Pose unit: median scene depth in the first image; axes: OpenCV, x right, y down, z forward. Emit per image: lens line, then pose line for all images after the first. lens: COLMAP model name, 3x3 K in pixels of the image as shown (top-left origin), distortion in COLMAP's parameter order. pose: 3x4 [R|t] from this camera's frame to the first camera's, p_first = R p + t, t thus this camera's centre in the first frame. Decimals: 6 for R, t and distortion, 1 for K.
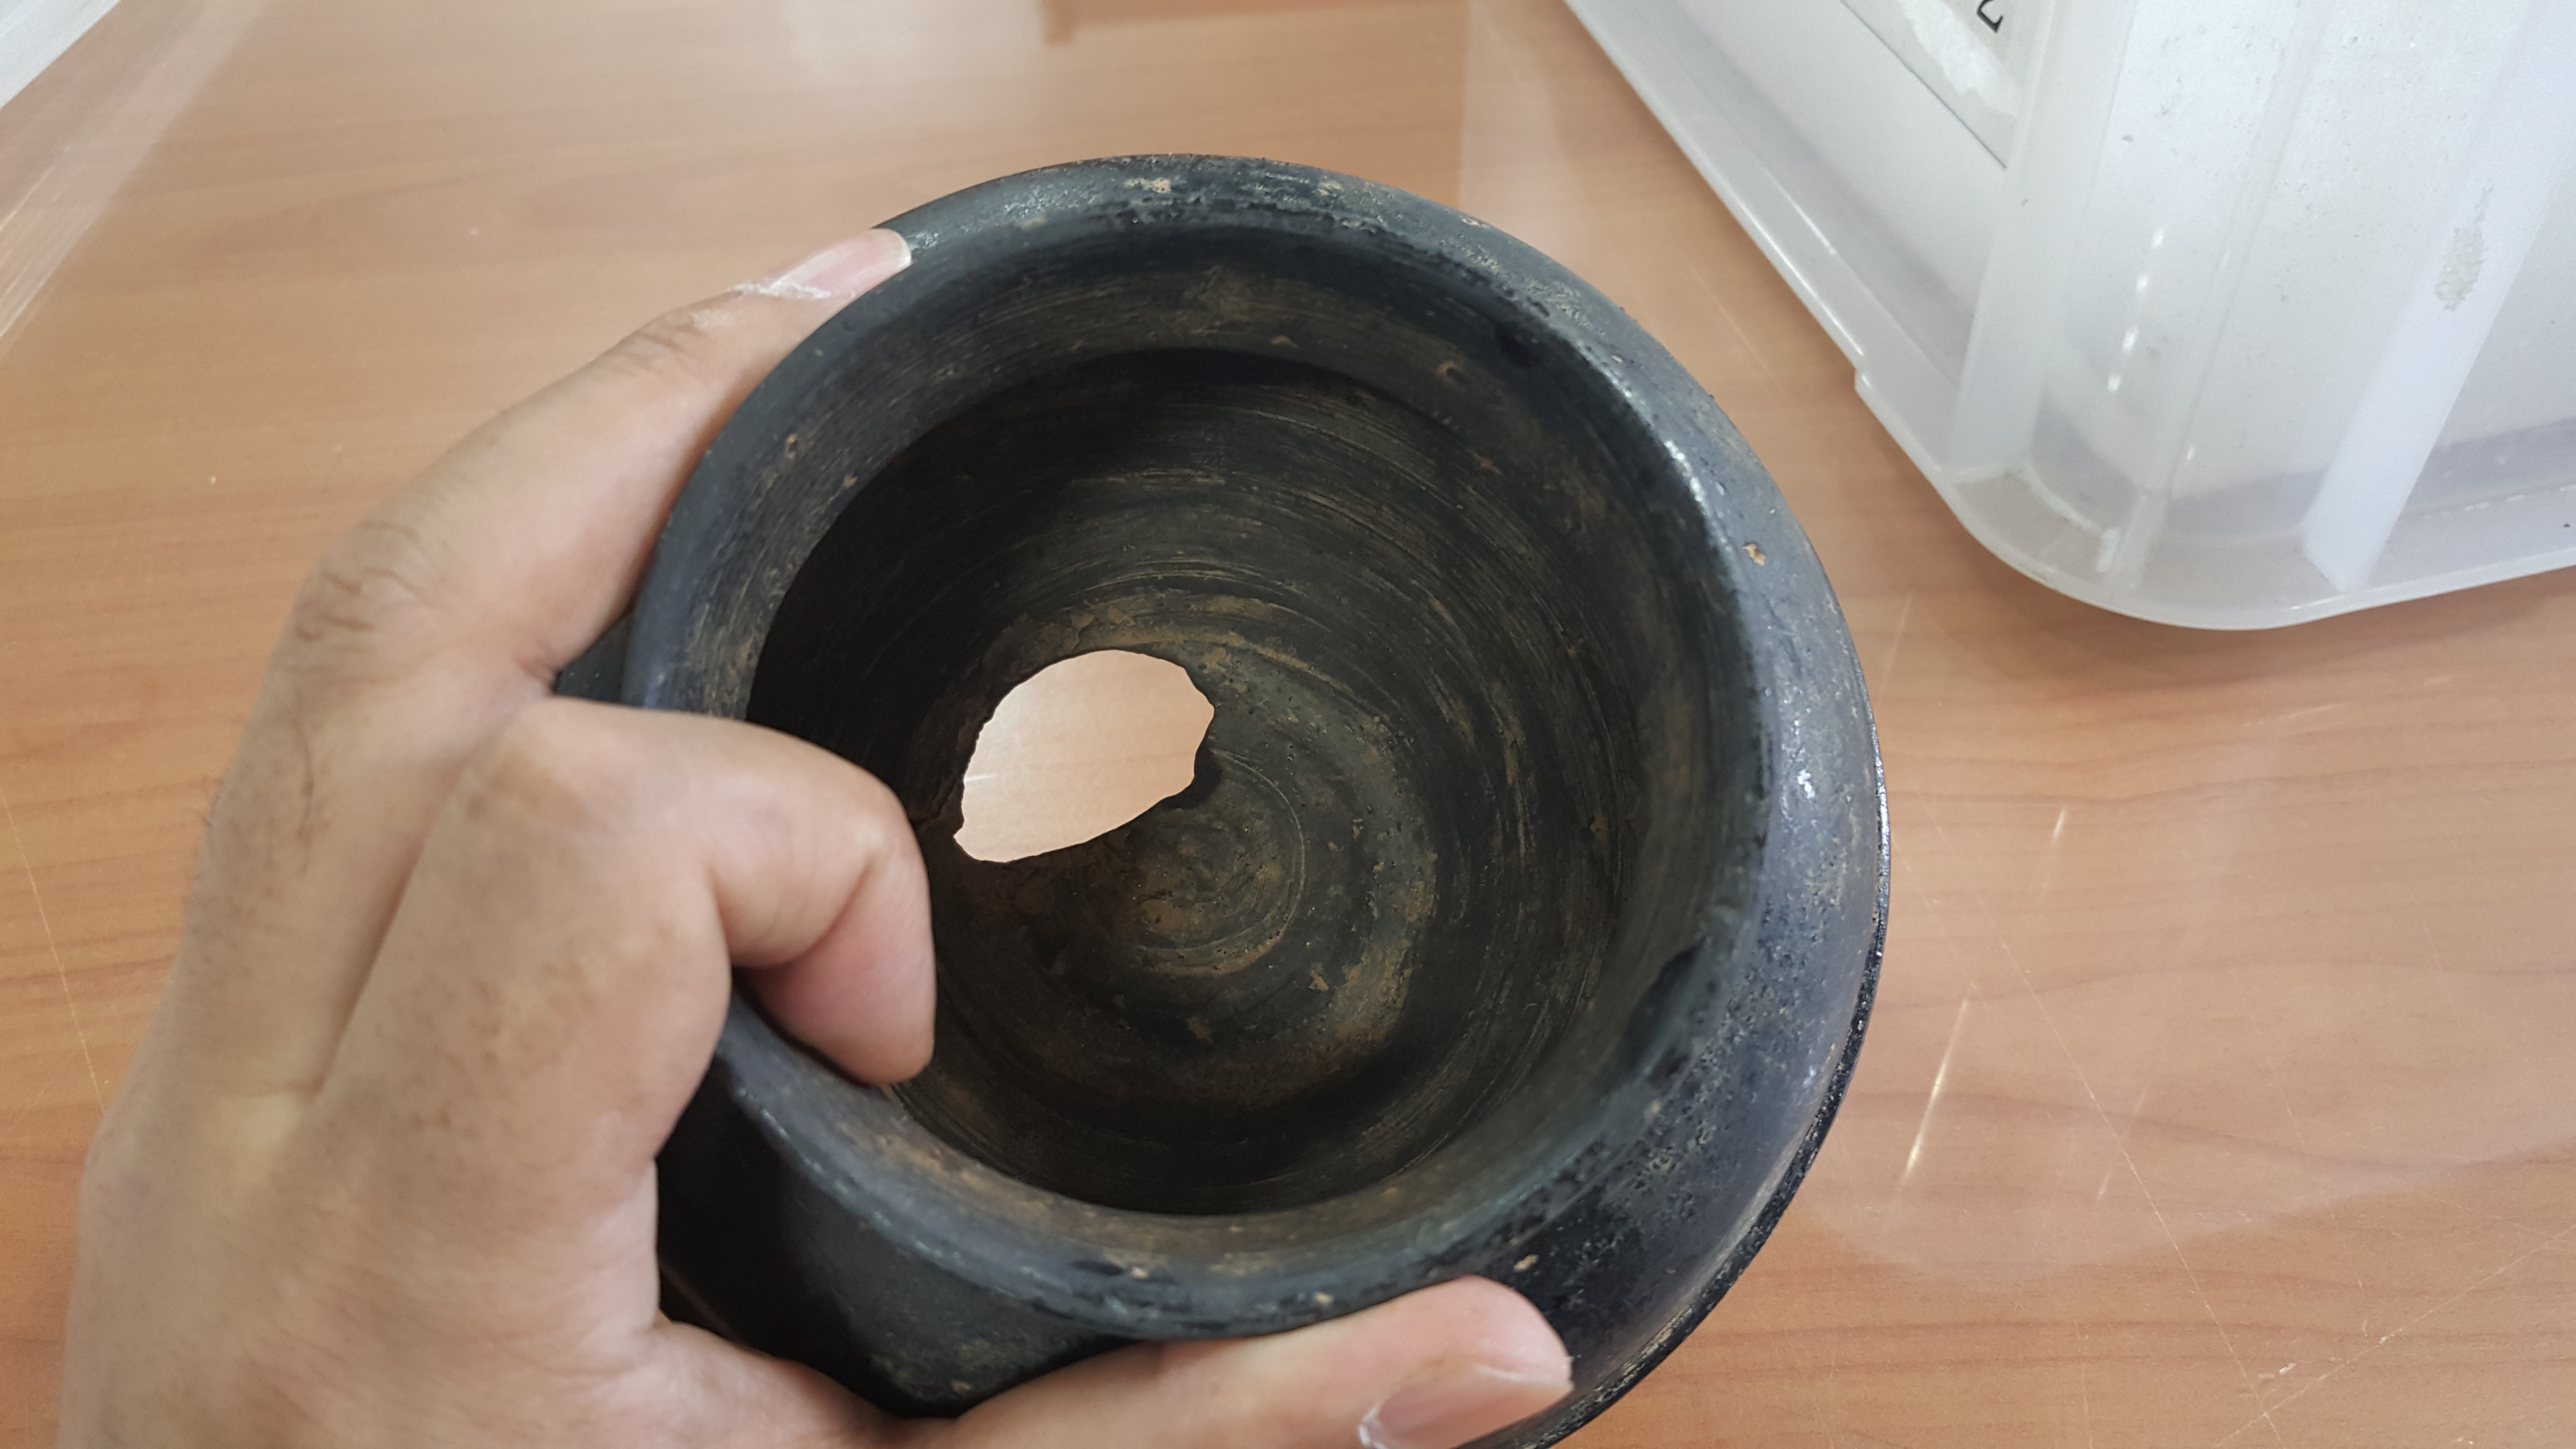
lens RADIAL K [[2060.8, 0, 1268.8], [0, 2060.8, 732.5], [0, 0, 1]] dist [0.192699, -0.570015]
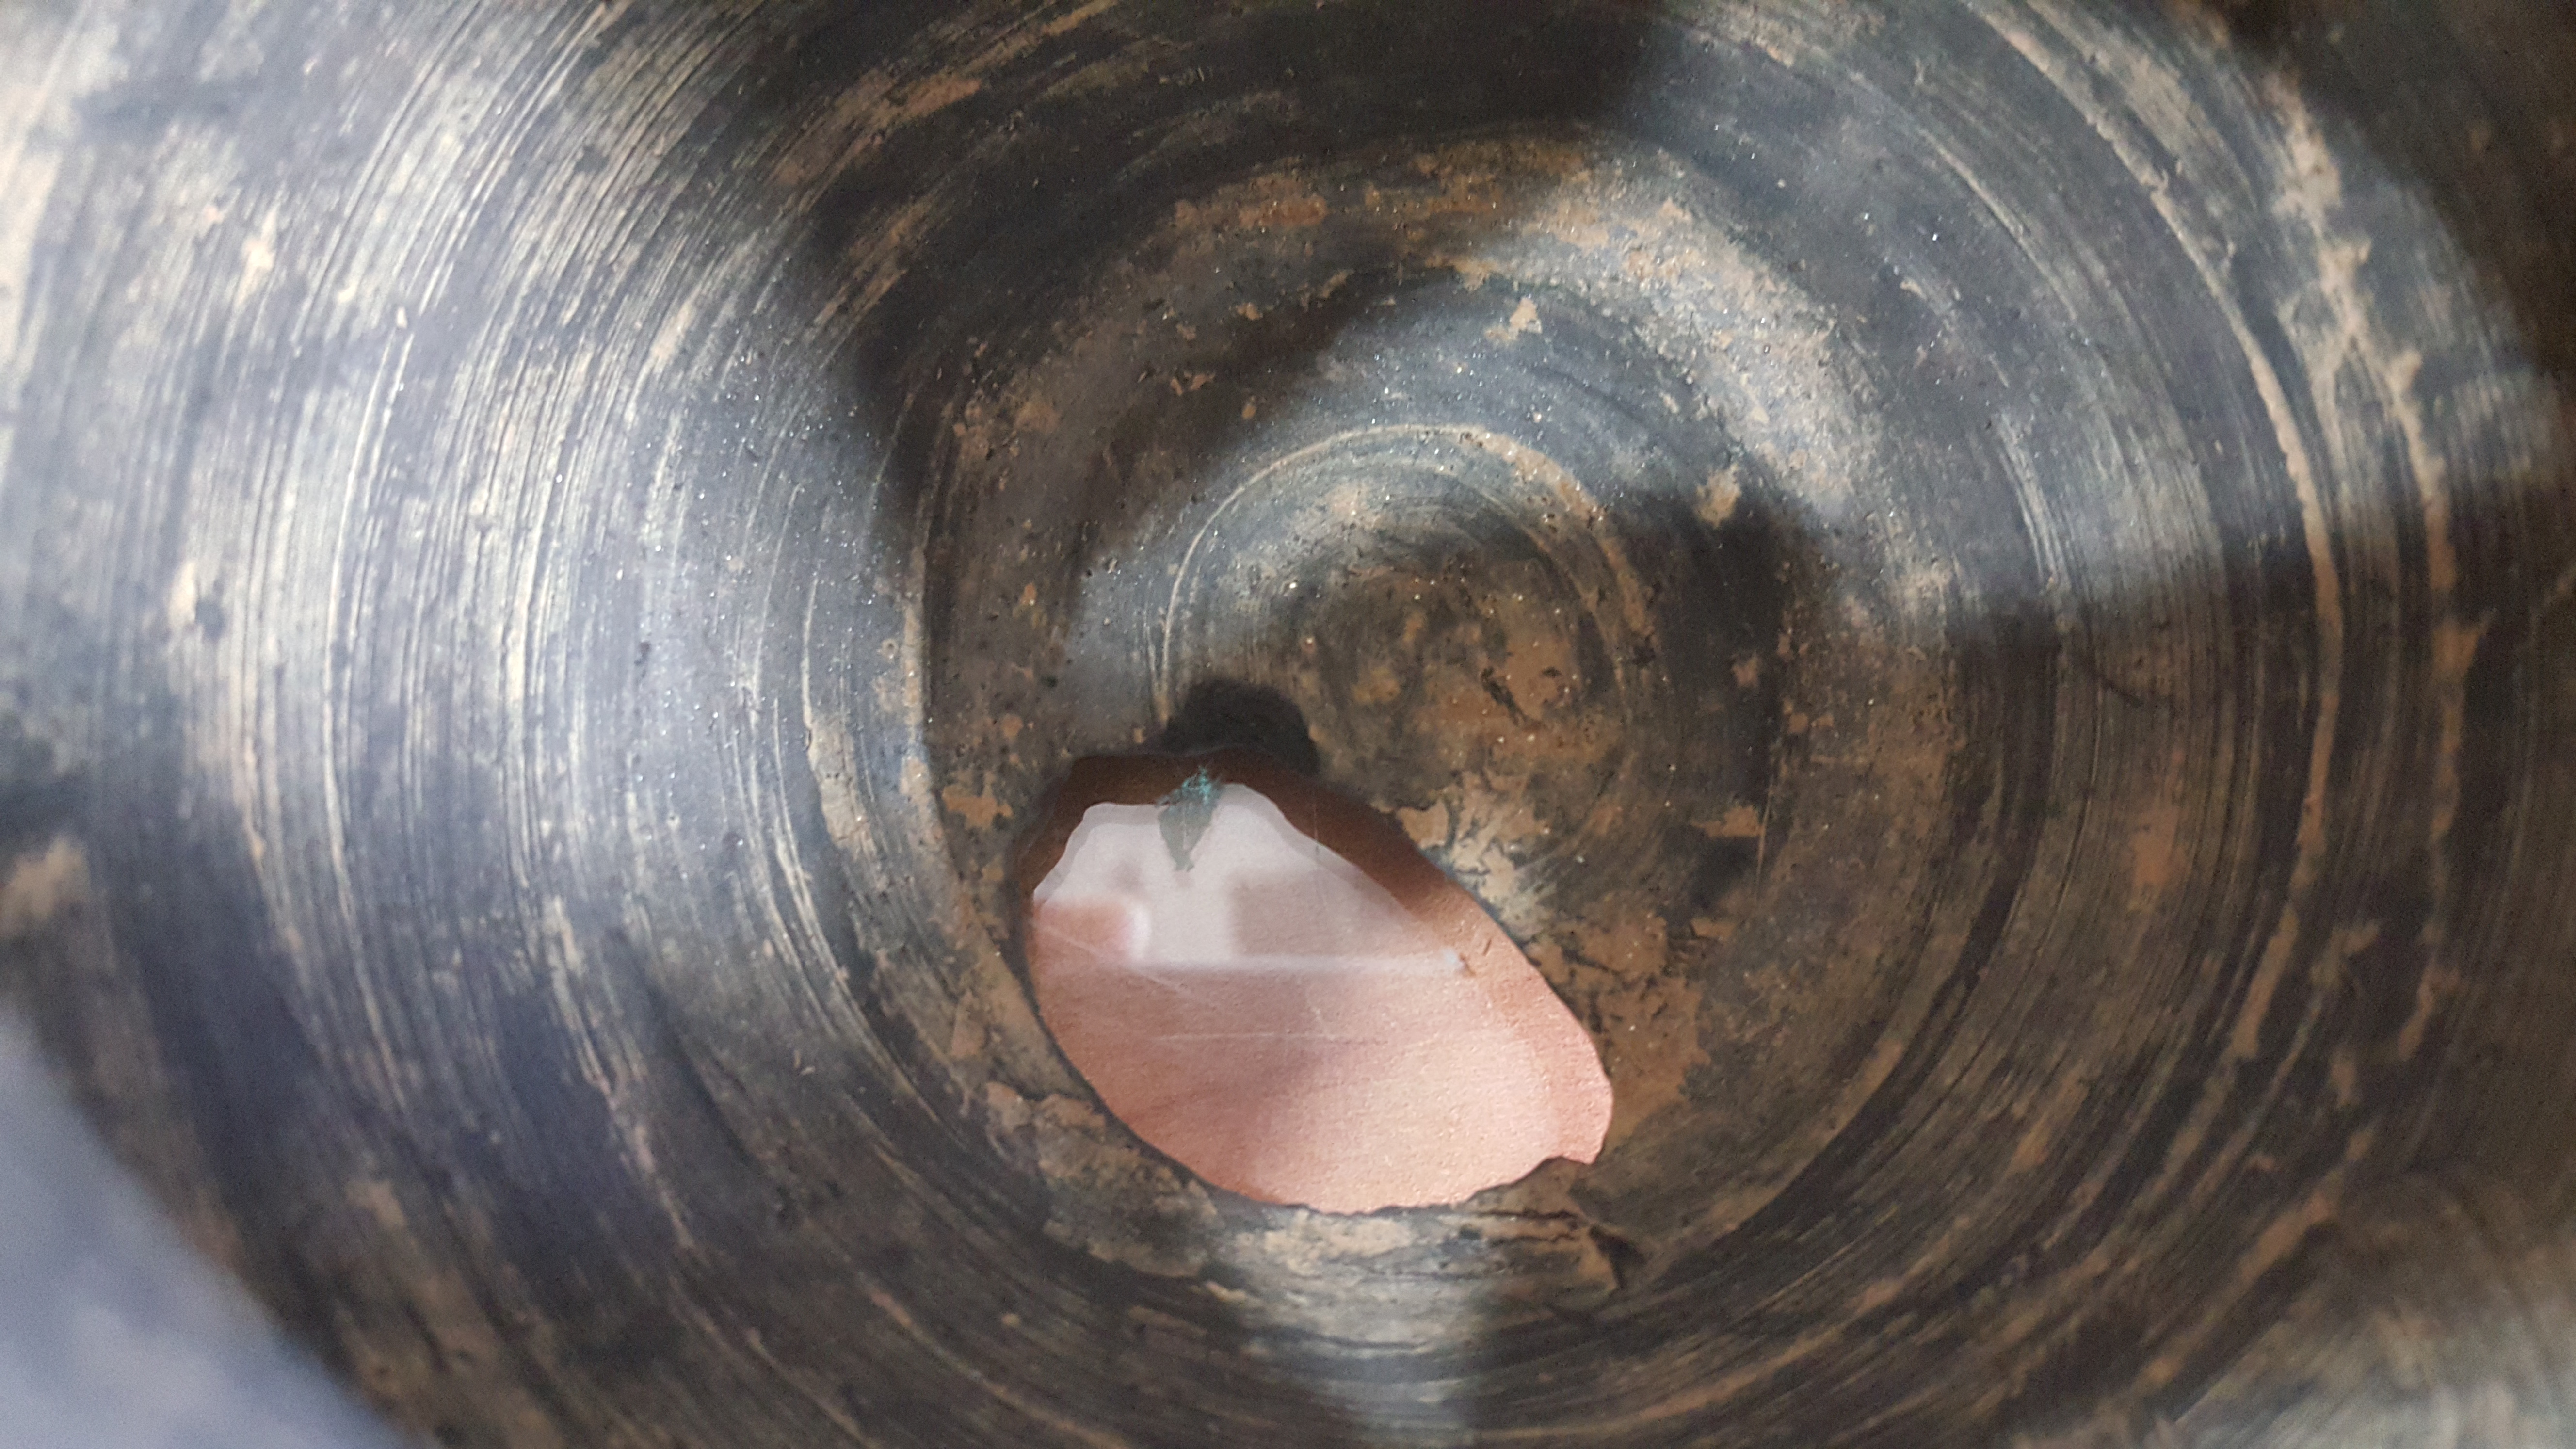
lens RADIAL K [[2065.3, 0, 1270.2], [0, 2065.3, 700.3], [0, 0, 1]] dist [0.202850, -0.483428]
pose [[-0.410539, -0.893215, 0.183369, -0.118412], [0.902650, -0.369613, 0.220476, -0.070088], [-0.129157, 0.256032, 0.958001, 0.567765]]
